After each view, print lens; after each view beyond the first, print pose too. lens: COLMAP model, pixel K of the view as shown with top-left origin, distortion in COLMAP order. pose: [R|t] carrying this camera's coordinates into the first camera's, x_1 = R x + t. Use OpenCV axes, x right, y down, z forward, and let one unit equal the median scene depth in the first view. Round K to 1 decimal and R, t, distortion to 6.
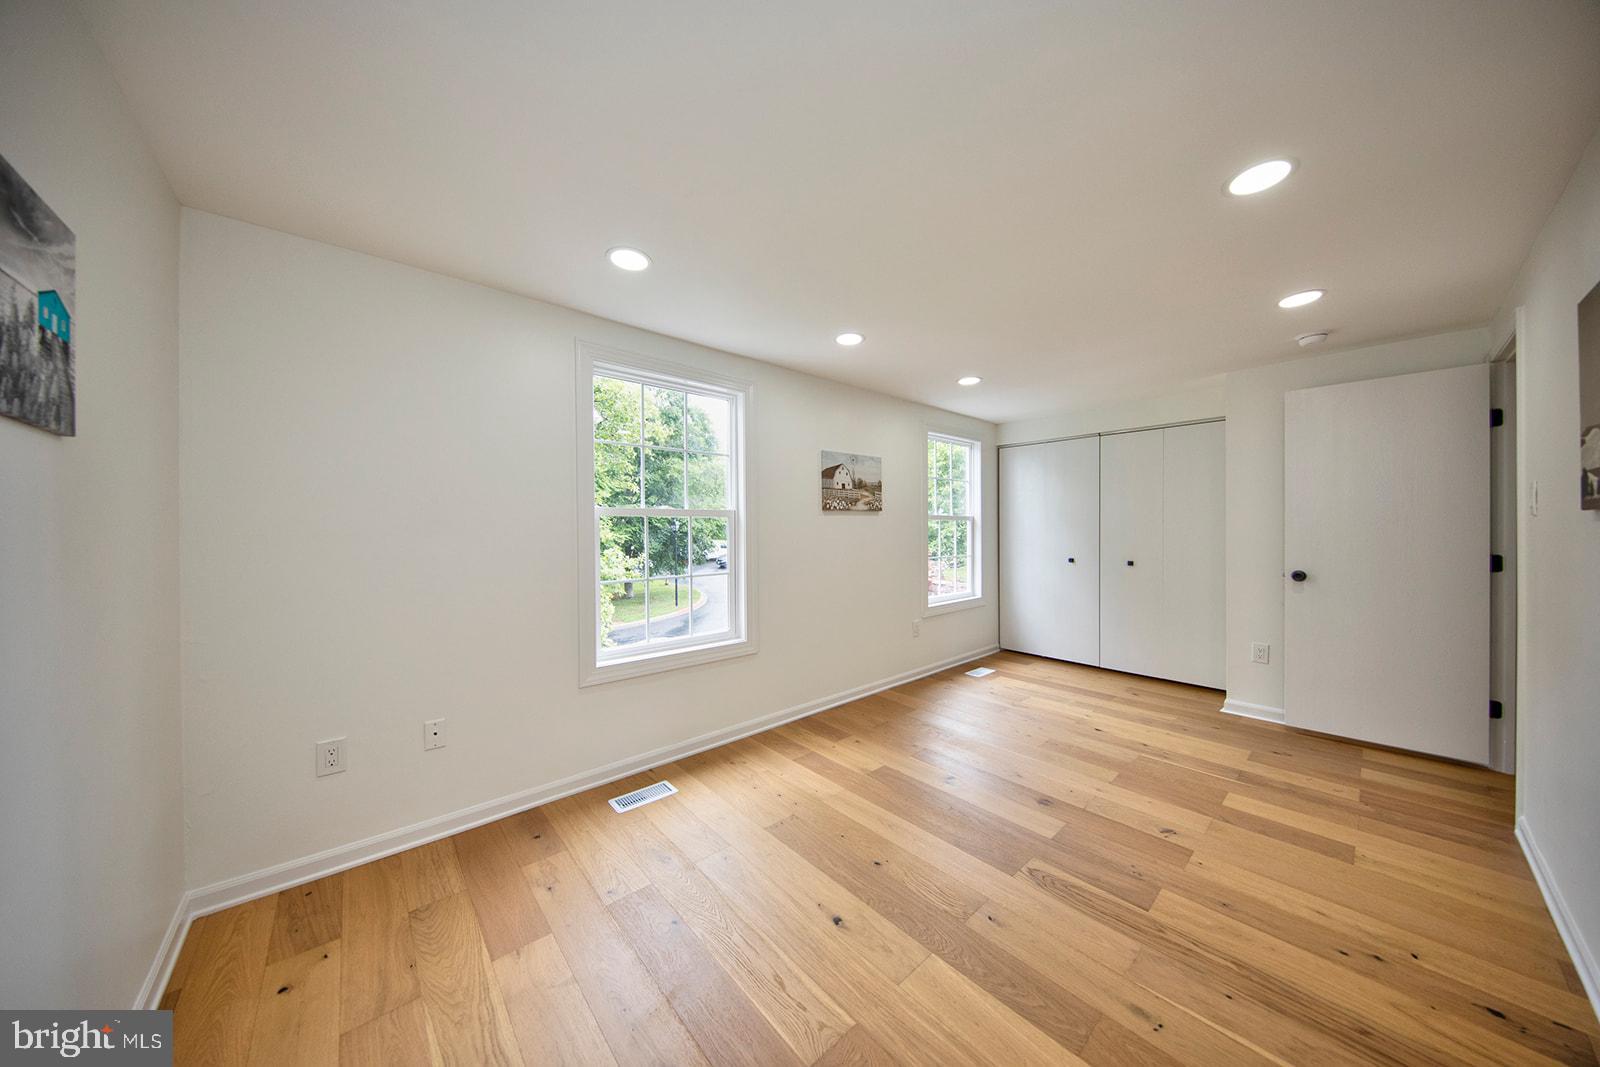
lens RADIAL K [[506.1, 0, 797.6], [0, 506.1, 532.8], [0, 0, 1]] dist [-0.000062, -0.000050]
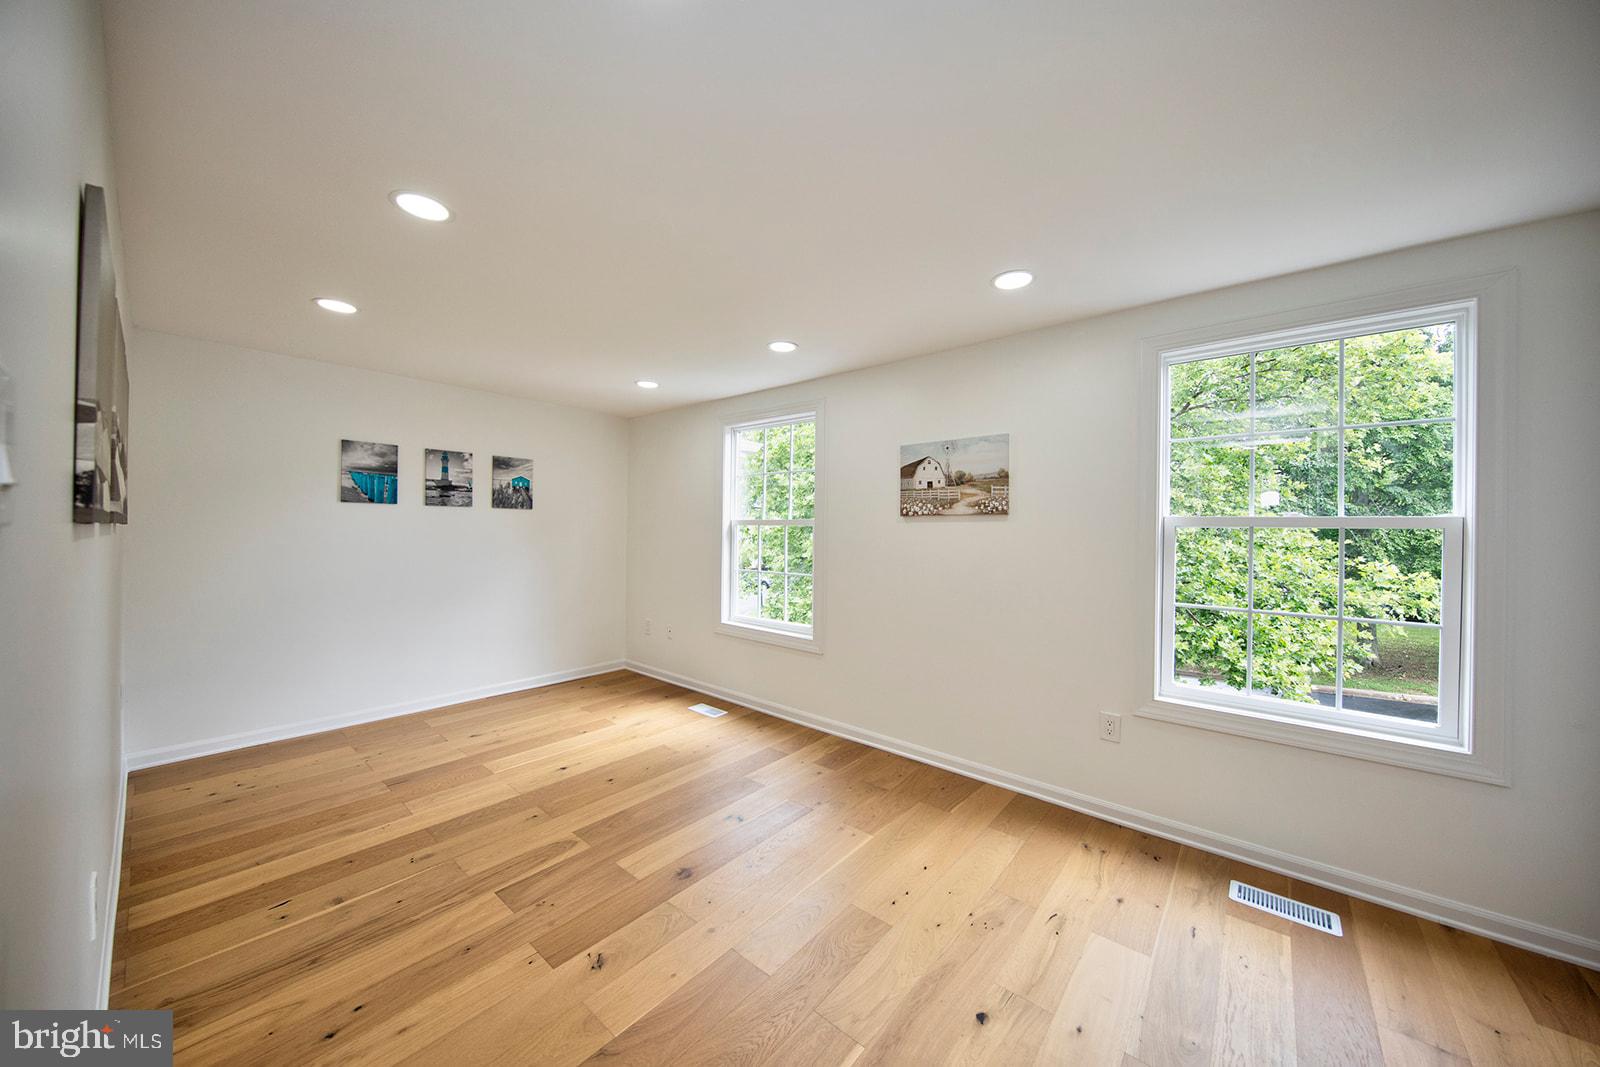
lens RADIAL K [[553.6, 0, 798.4], [0, 553.6, 528.1], [0, 0, 1]] dist [0.001830, 0.000001]
pose [[0.148224, 0.004192, -0.988945, 0.934684], [-0.024803, 0.999692, 0.000520, -0.020853], [0.988643, 0.024452, 0.148283, 0.692102]]
